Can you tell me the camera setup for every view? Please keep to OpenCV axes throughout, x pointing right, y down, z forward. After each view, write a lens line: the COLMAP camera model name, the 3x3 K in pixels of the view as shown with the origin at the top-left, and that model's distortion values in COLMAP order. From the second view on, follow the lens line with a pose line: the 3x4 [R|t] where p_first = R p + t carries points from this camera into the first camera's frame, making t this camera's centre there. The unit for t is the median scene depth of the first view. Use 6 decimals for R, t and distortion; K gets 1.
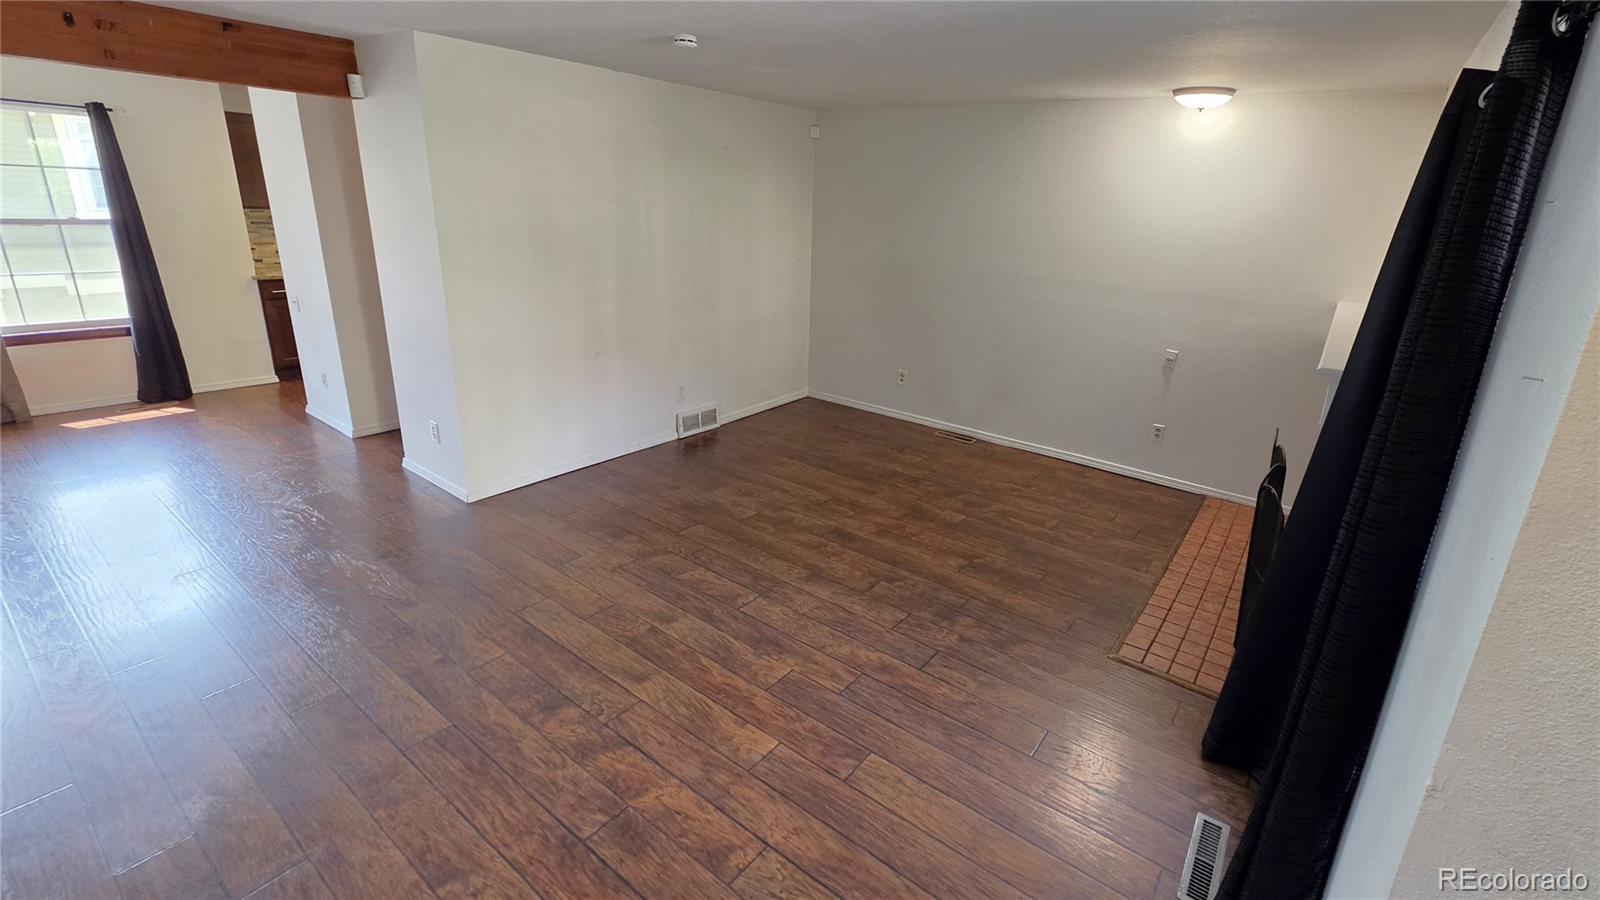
lens RADIAL K [[691.0, 0, 853.3], [0, 691.0, 403.2], [0, 0, 1]] dist [0.000411, 0.000129]
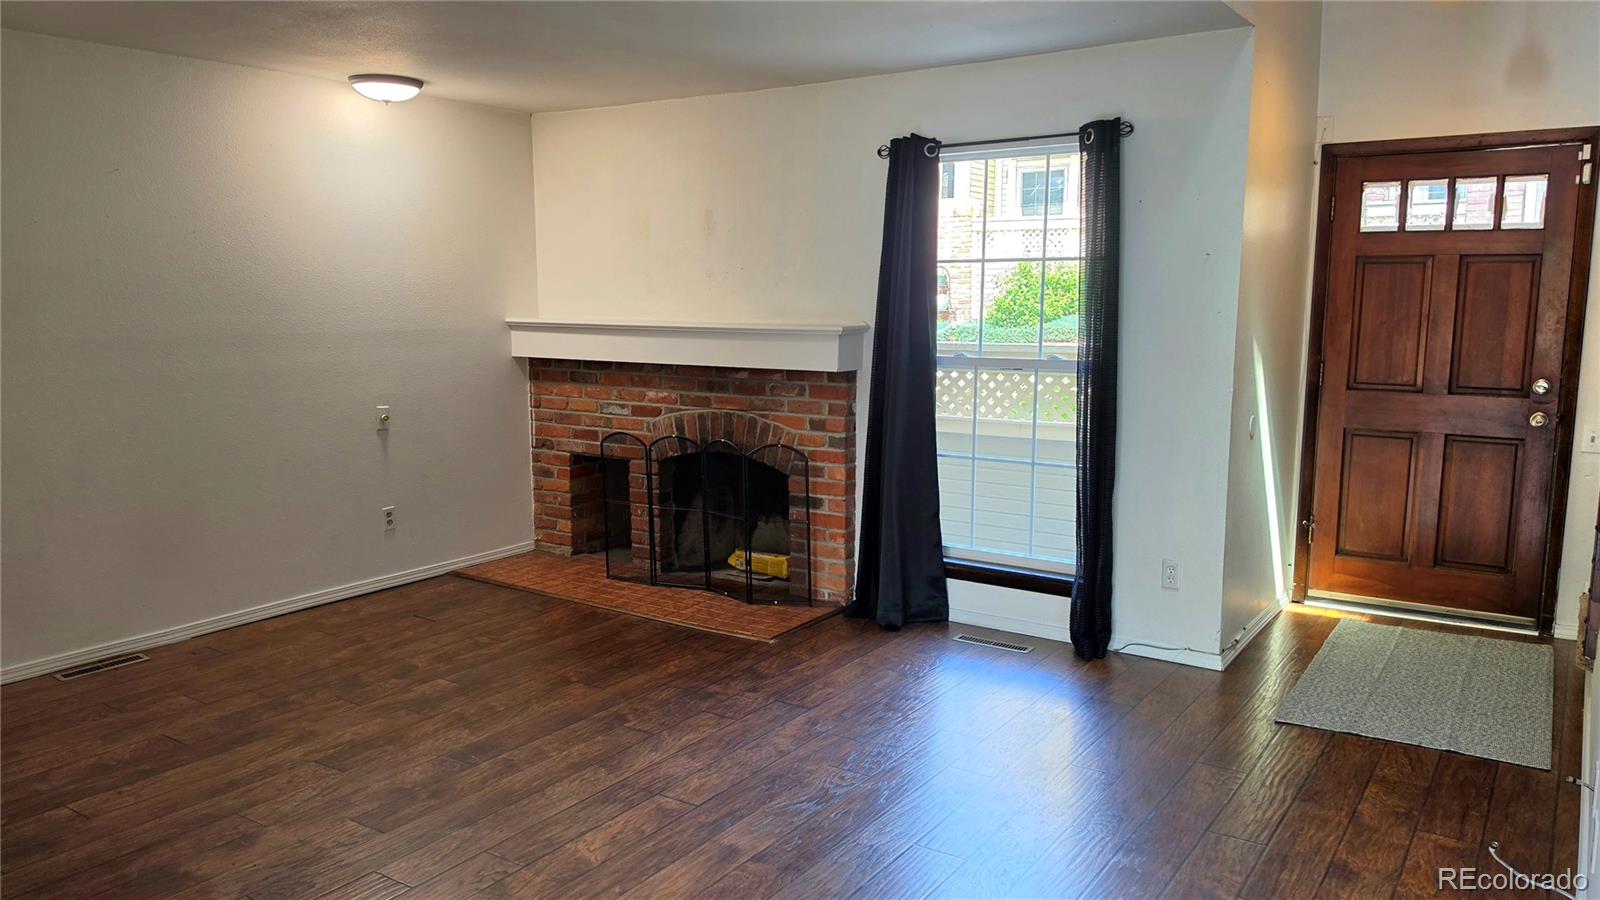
lens RADIAL K [[1161.9, 0, 766.1], [0, 1161.9, 457.8], [0, 0, 1]] dist [0.111428, -0.181824]
pose [[-0.005244, -0.187863, 0.982181, -0.826654], [0.291018, 0.939395, 0.181233, -0.134831], [-0.956703, 0.286783, 0.049745, 0.542154]]
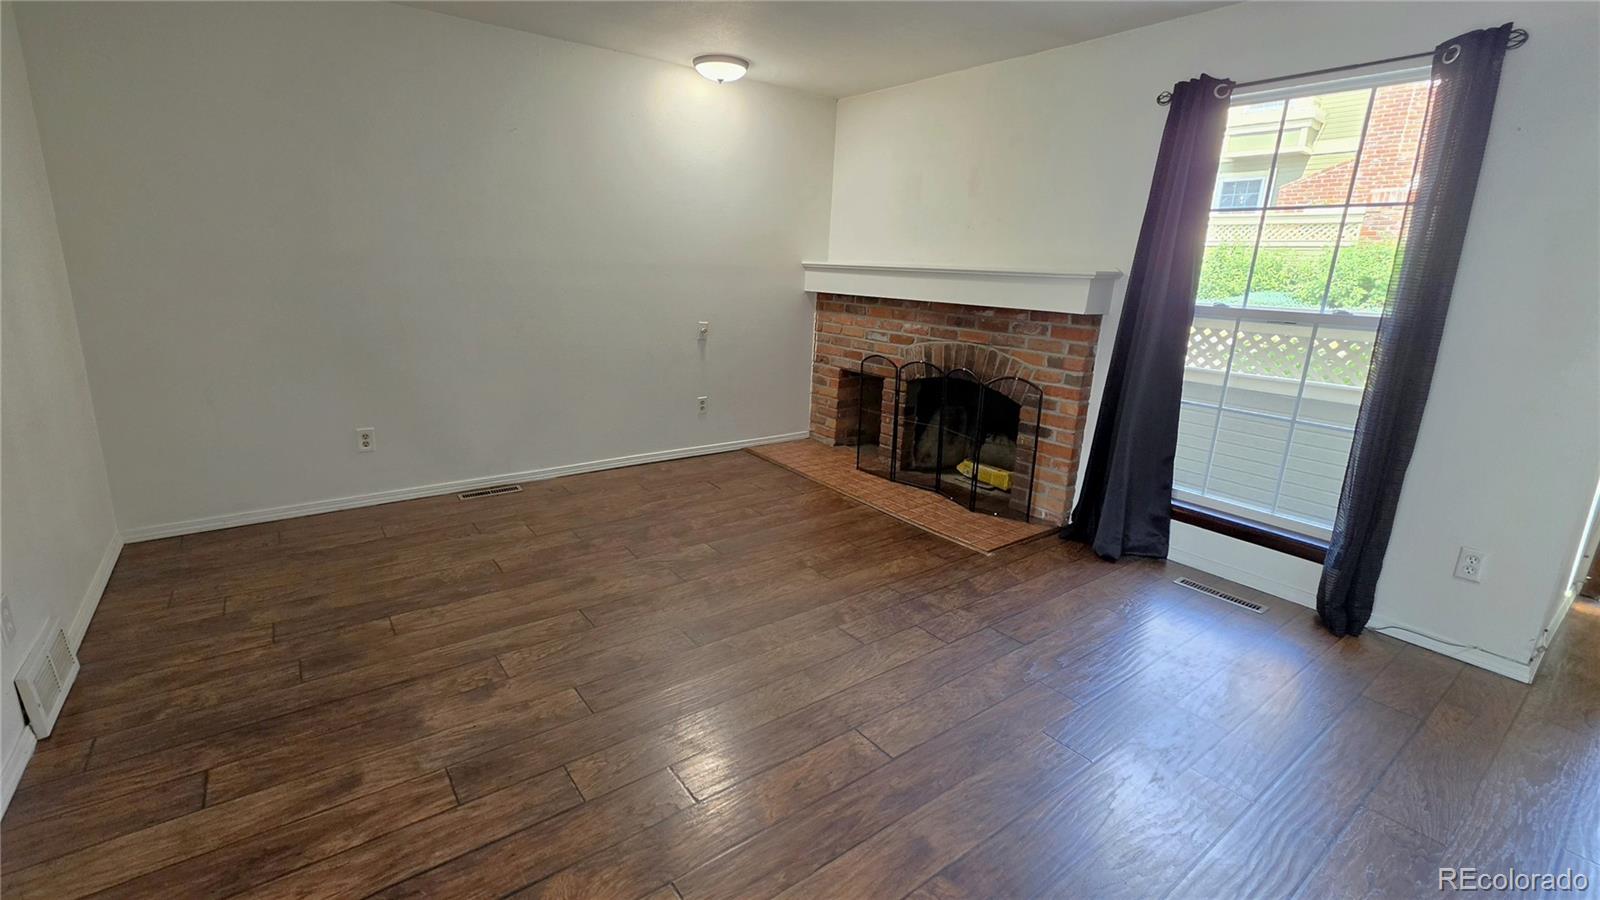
lens RADIAL K [[684.3, 0, 748.0], [0, 684.3, 428.9], [0, 0, 1]] dist [0.000942, 0.000346]
pose [[0.337468, -0.255629, 0.905963, -0.476656], [0.253813, 0.951487, 0.173930, -0.085202], [-0.906474, 0.171249, 0.385978, 0.571421]]
